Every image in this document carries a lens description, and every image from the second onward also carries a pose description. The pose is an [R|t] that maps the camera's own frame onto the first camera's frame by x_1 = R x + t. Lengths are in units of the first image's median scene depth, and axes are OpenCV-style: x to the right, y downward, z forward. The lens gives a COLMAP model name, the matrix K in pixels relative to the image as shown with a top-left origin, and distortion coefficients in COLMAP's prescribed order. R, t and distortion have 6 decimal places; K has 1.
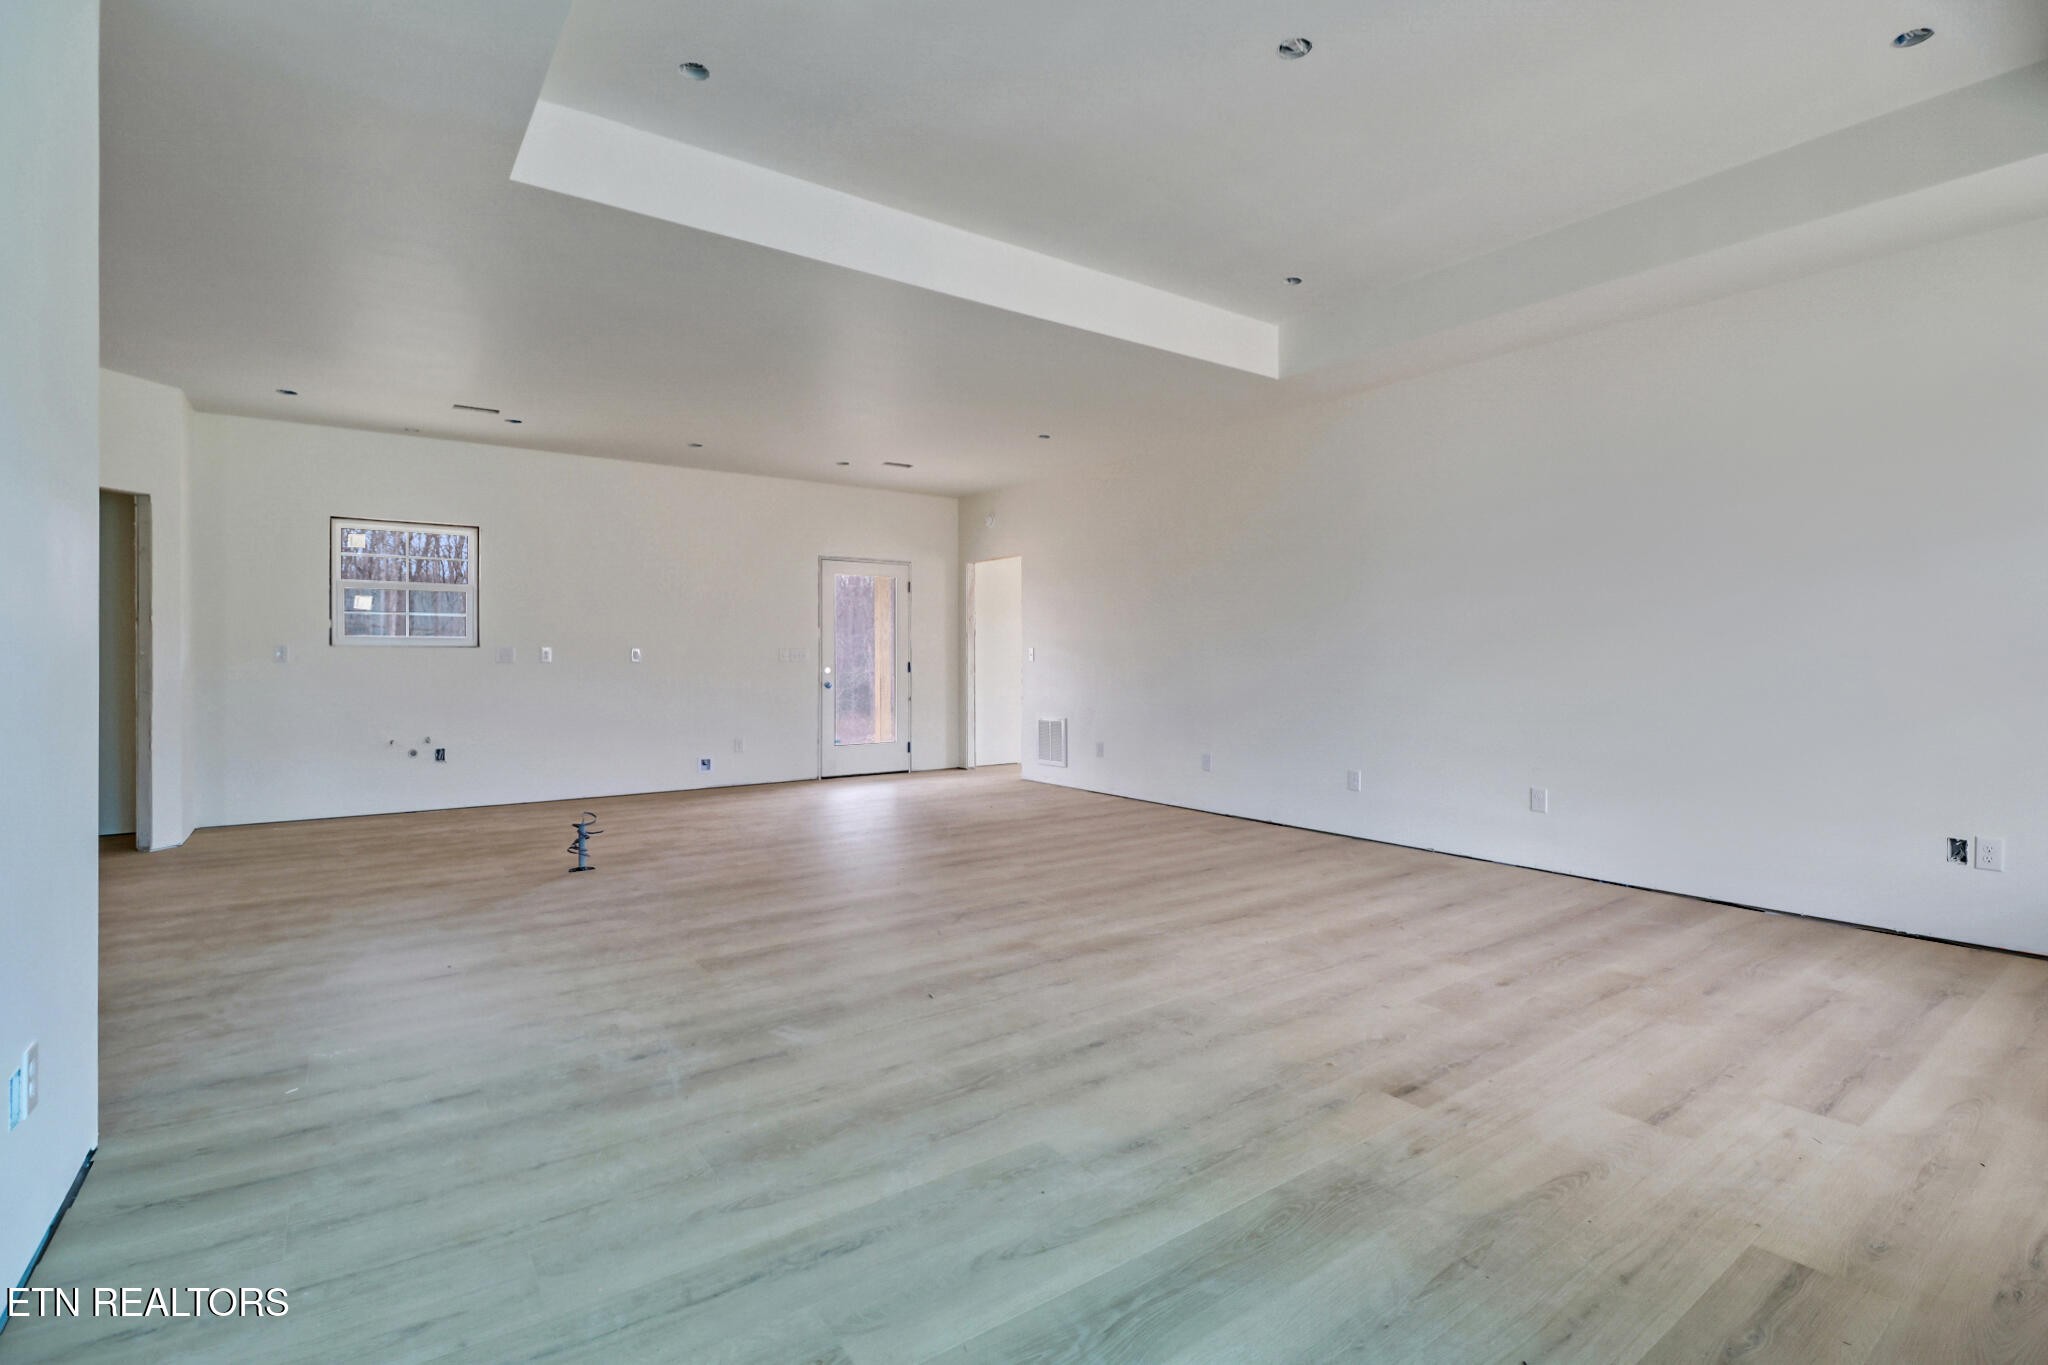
lens RADIAL K [[949.4, 0, 1034.5], [0, 949.4, 655.0], [0, 0, 1]] dist [-0.004193, -0.007337]
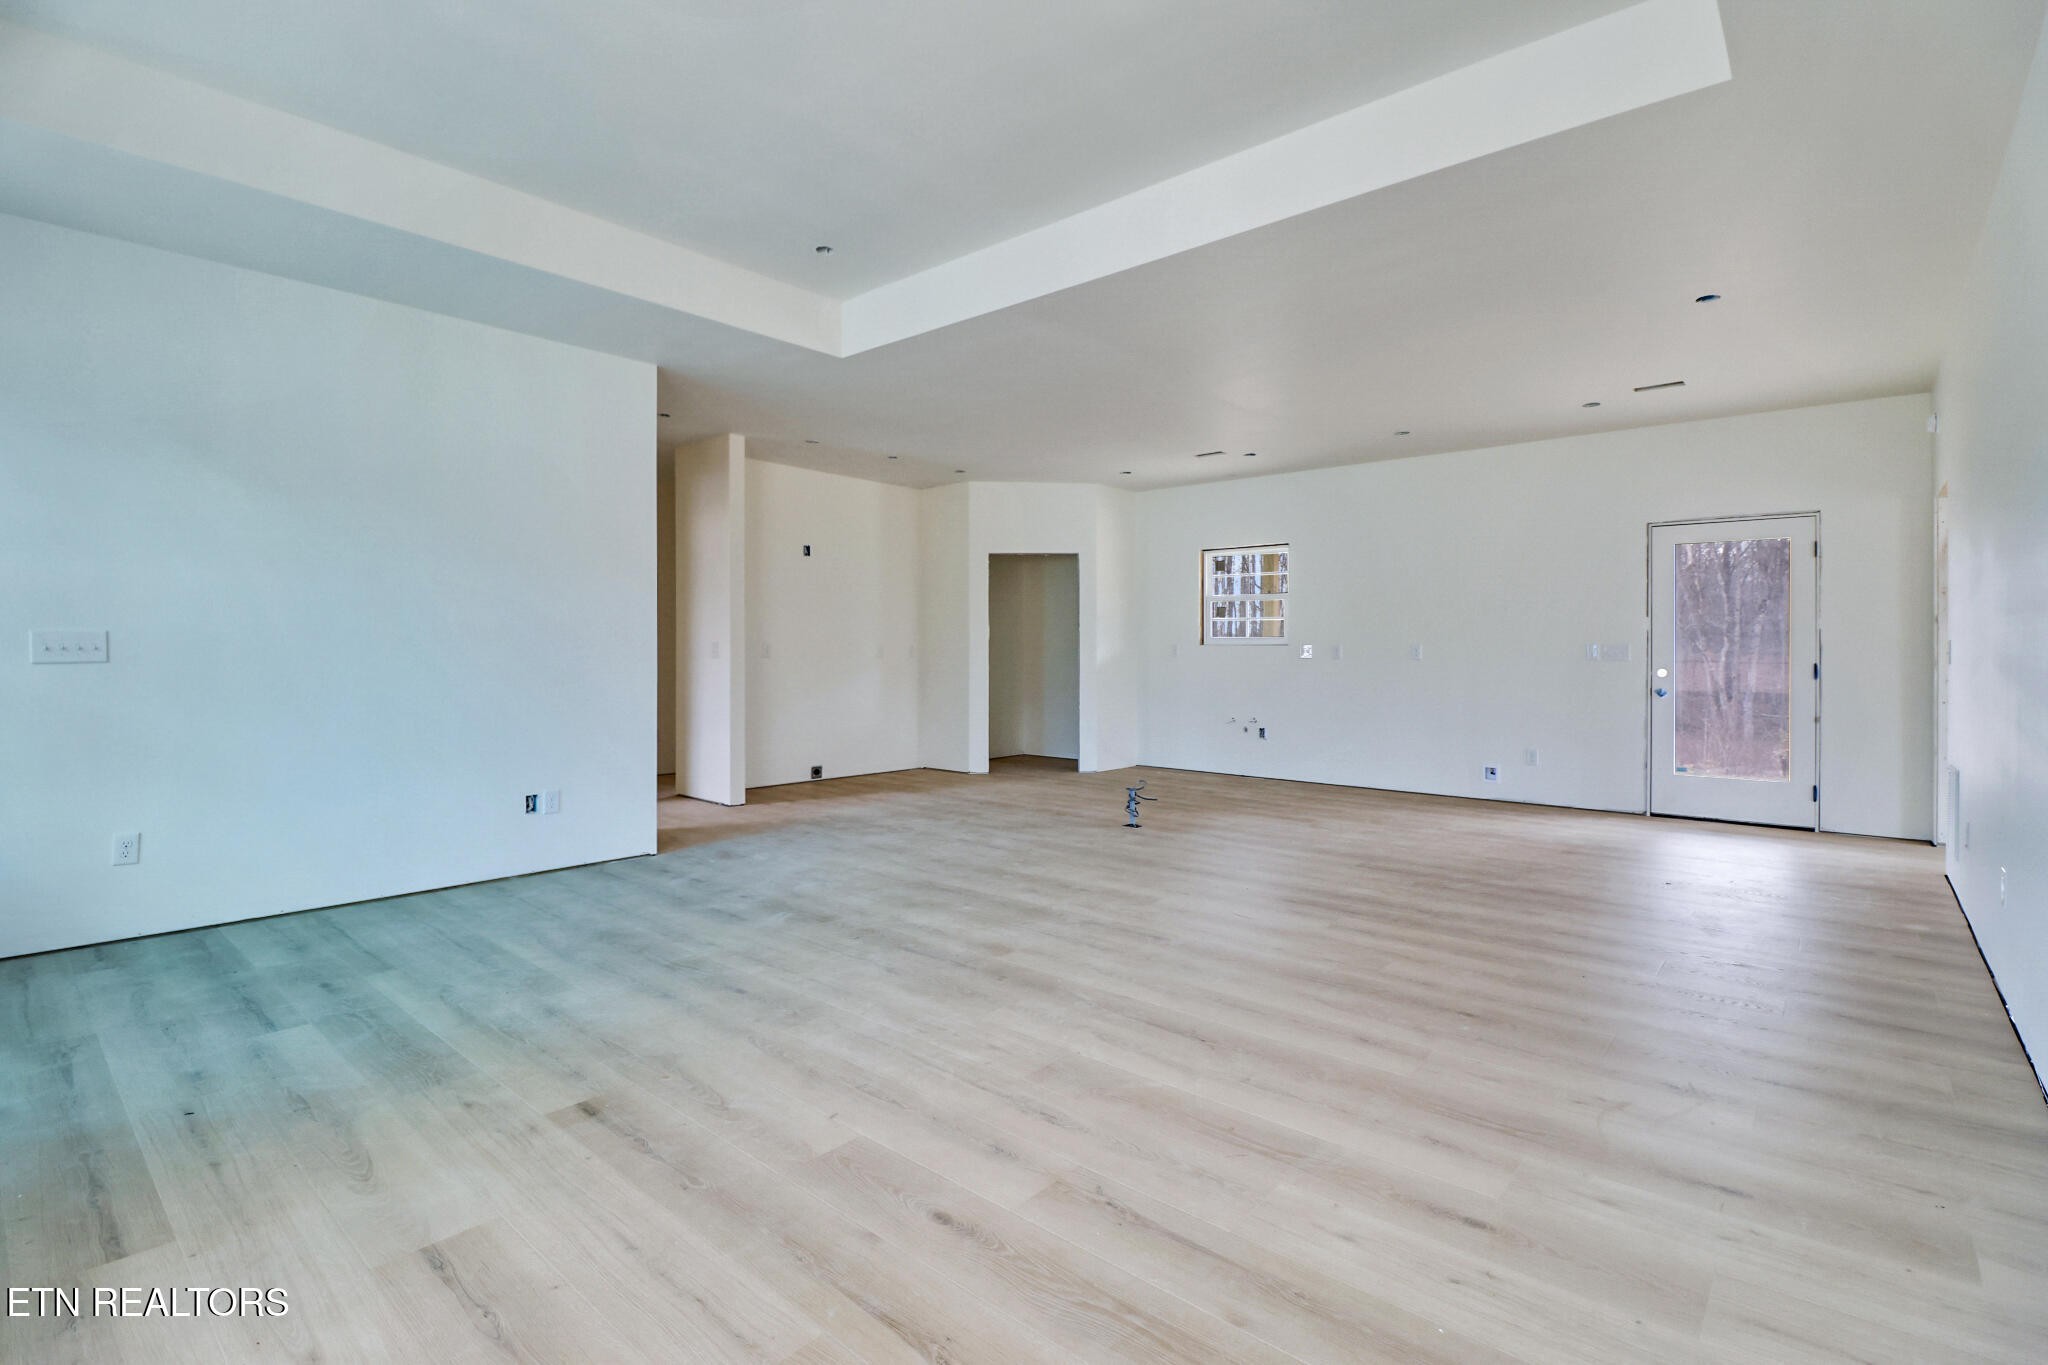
lens RADIAL K [[949.4, 0, 1034.5], [0, 949.4, 655.0], [0, 0, 1]] dist [-0.004193, -0.007337]
pose [[0.227644, 0.004907, -0.973732, 1.263831], [-0.000949, 0.999988, 0.004817, -0.003643], [0.973744, -0.000172, 0.227646, 1.084355]]
